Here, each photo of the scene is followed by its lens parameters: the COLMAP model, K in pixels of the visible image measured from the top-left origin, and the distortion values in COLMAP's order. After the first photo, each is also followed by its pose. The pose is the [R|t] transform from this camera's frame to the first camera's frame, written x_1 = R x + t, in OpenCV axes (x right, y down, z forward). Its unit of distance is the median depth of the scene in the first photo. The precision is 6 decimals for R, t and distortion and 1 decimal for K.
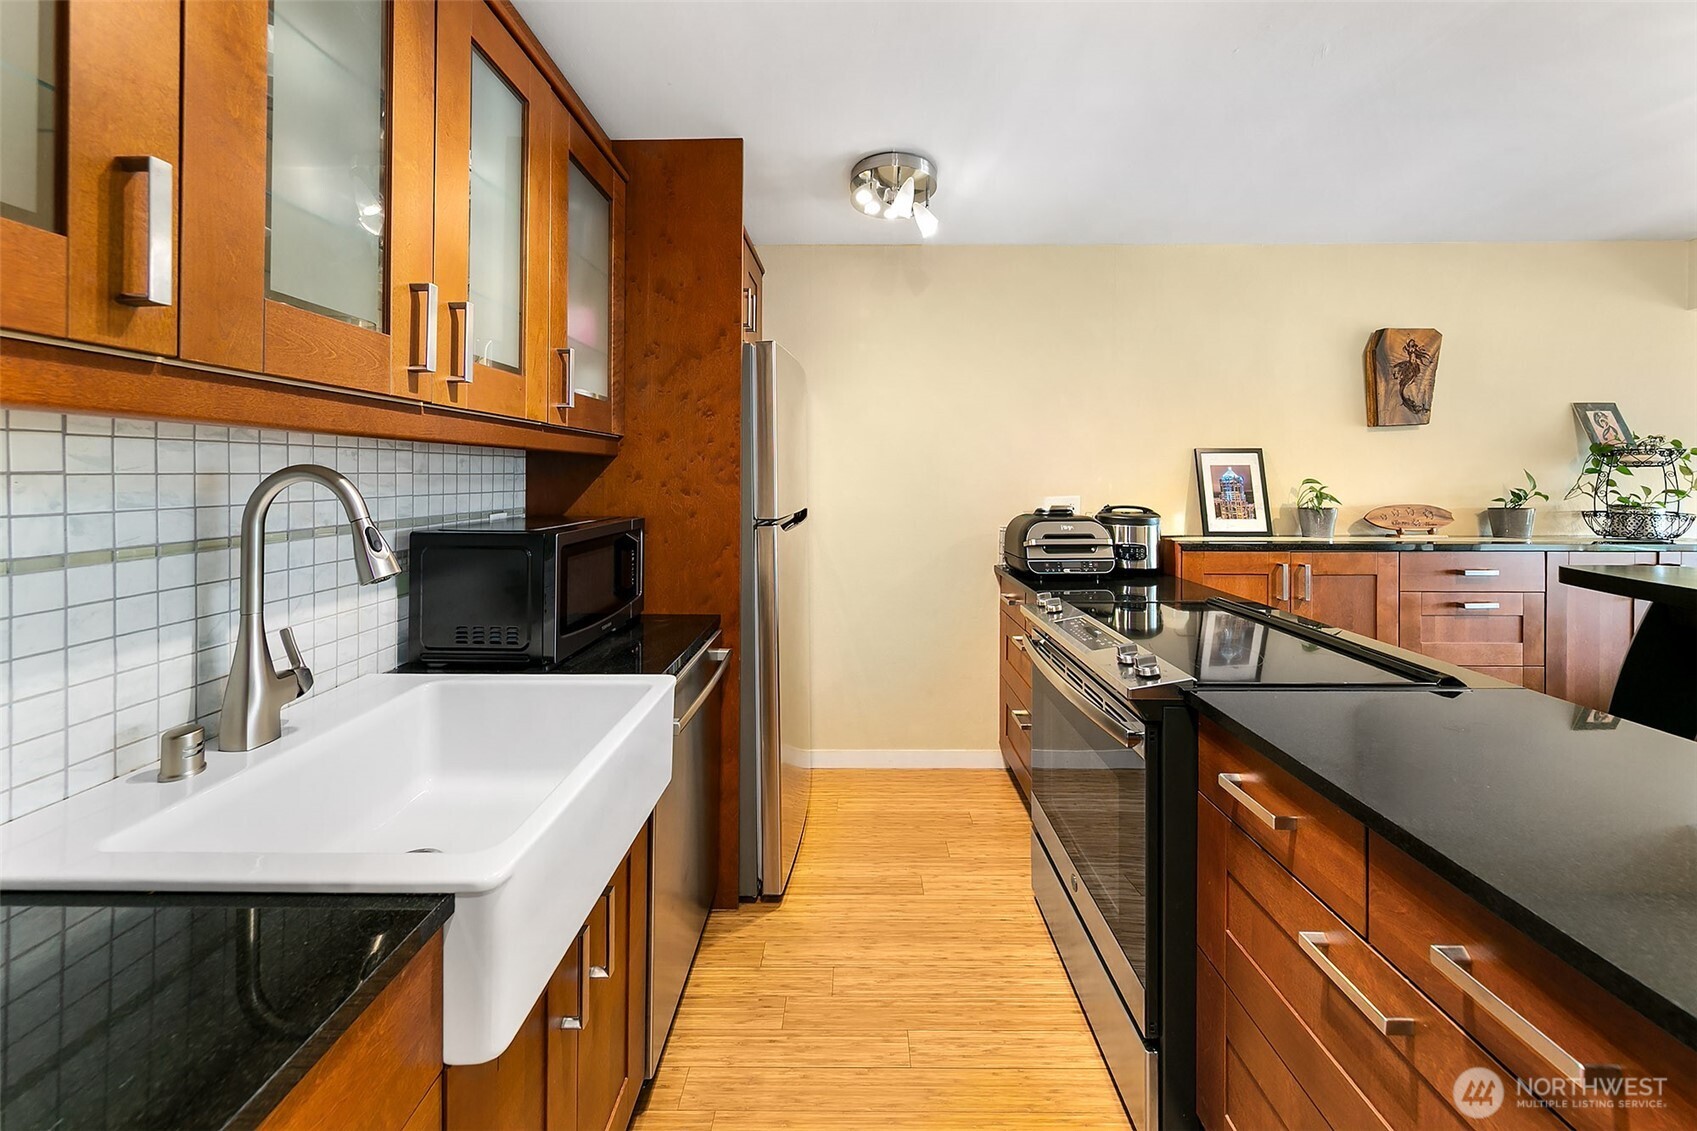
lens RADIAL K [[558.2, 0, 850.9], [0, 558.2, 479.5], [0, 0, 1]] dist [0.007417, 0.000003]
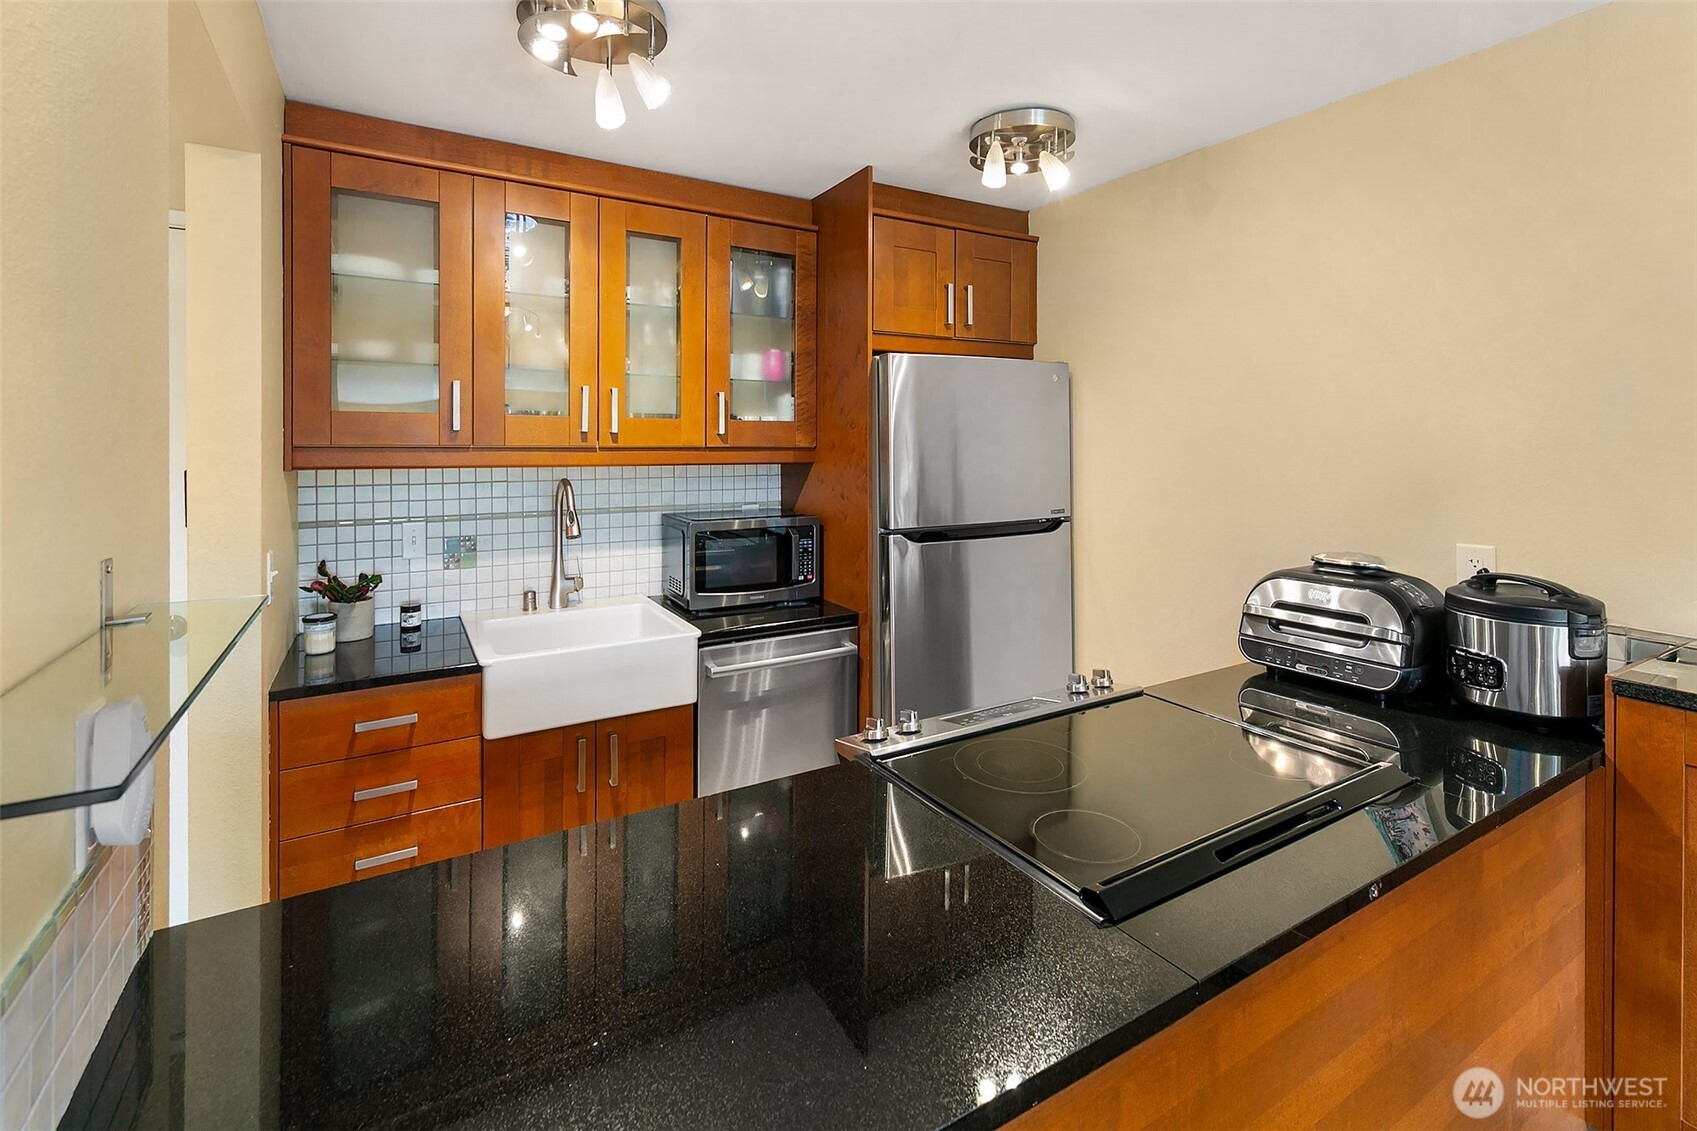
lens RADIAL K [[772.7, 0, 866.5], [0, 772.7, 460.7], [0, 0, 1]] dist [0.003943, 0.000363]
pose [[0.523428, 0.023636, -0.851742, 1.042900], [-0.010033, 0.999717, 0.021576, -0.084199], [0.852011, -0.002748, 0.523517, 0.232344]]
